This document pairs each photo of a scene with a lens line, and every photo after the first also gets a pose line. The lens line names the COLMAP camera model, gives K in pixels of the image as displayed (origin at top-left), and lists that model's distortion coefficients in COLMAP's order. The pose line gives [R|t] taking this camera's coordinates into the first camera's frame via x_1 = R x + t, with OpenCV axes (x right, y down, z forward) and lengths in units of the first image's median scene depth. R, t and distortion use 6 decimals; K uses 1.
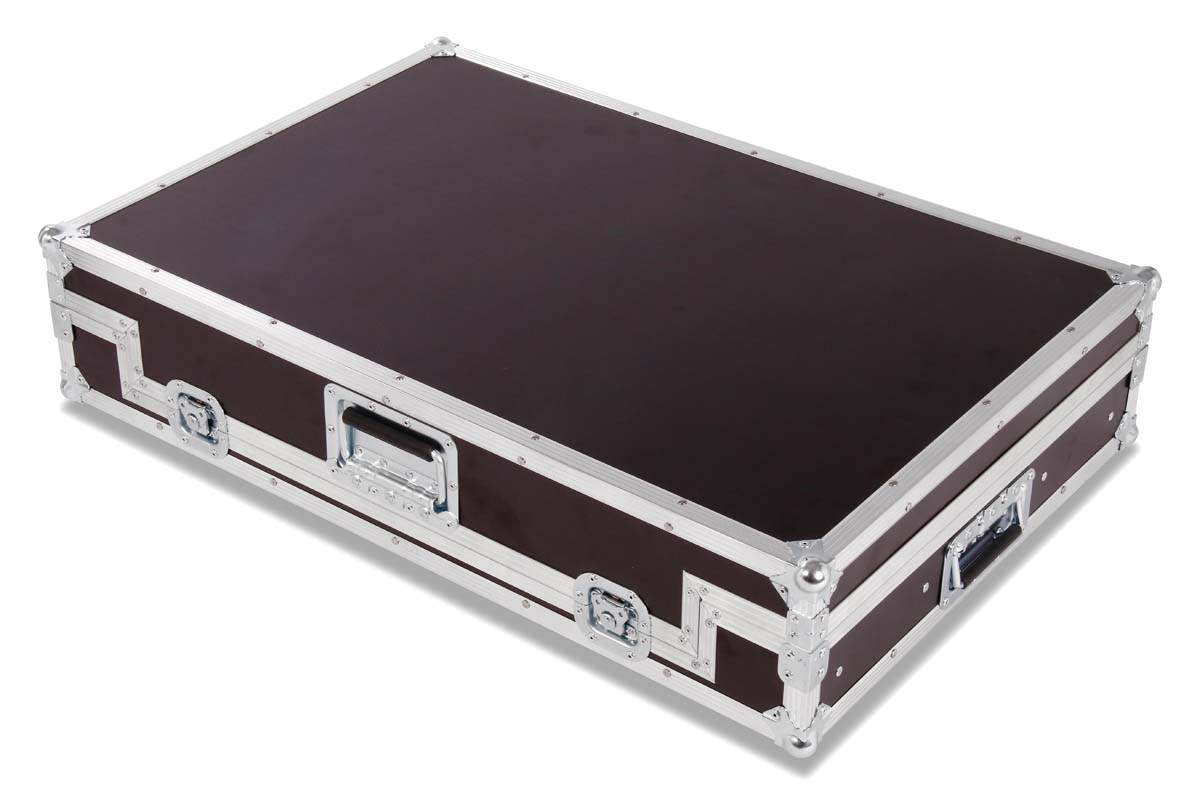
lens RADIAL K [[2315.4, 0, 545.2], [0, 2315.4, 385.3], [0, 0, 1]] dist [0.310682, 0.000000]
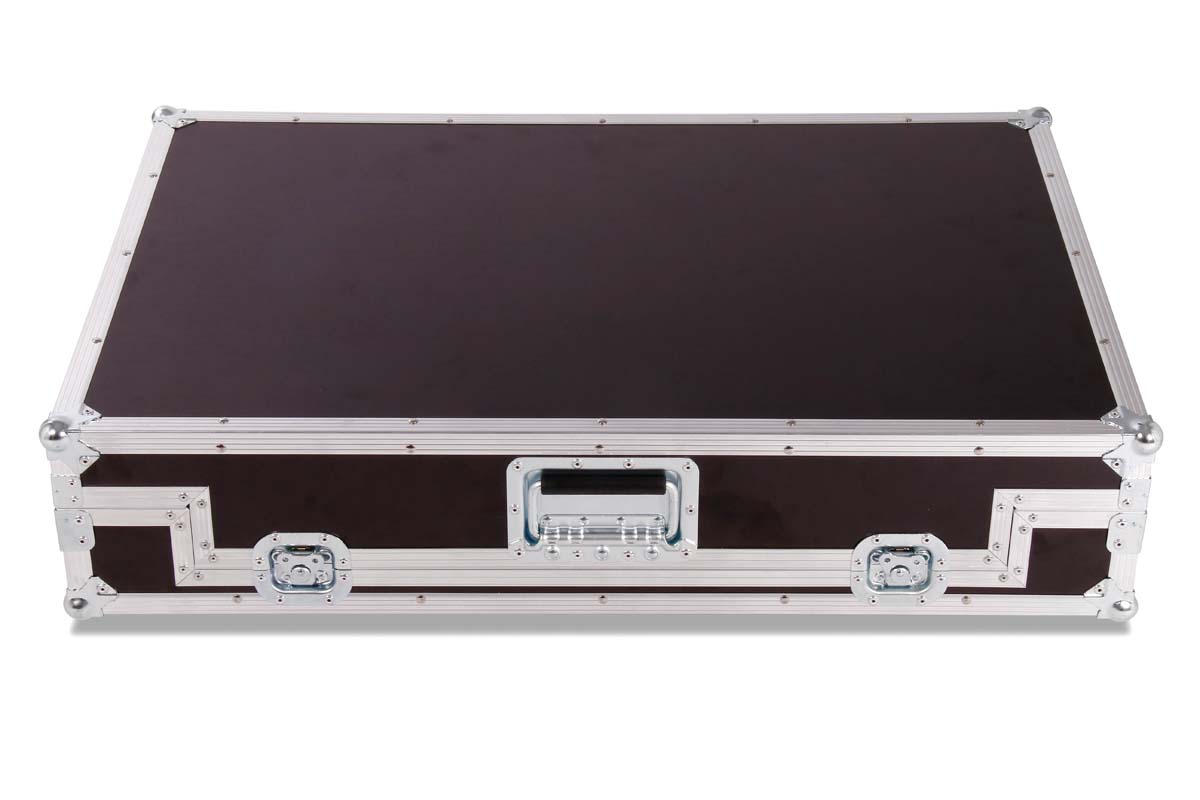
lens RADIAL K [[2426.6, 0, 592.8], [0, 2426.6, 397.0], [0, 0, 1]] dist [0.259223, 0.000000]
pose [[0.774044, -0.325954, 0.542780, -0.562745], [0.327765, 0.939772, 0.096942, -0.102833], [-0.541688, 0.102867, 0.834261, 0.192754]]
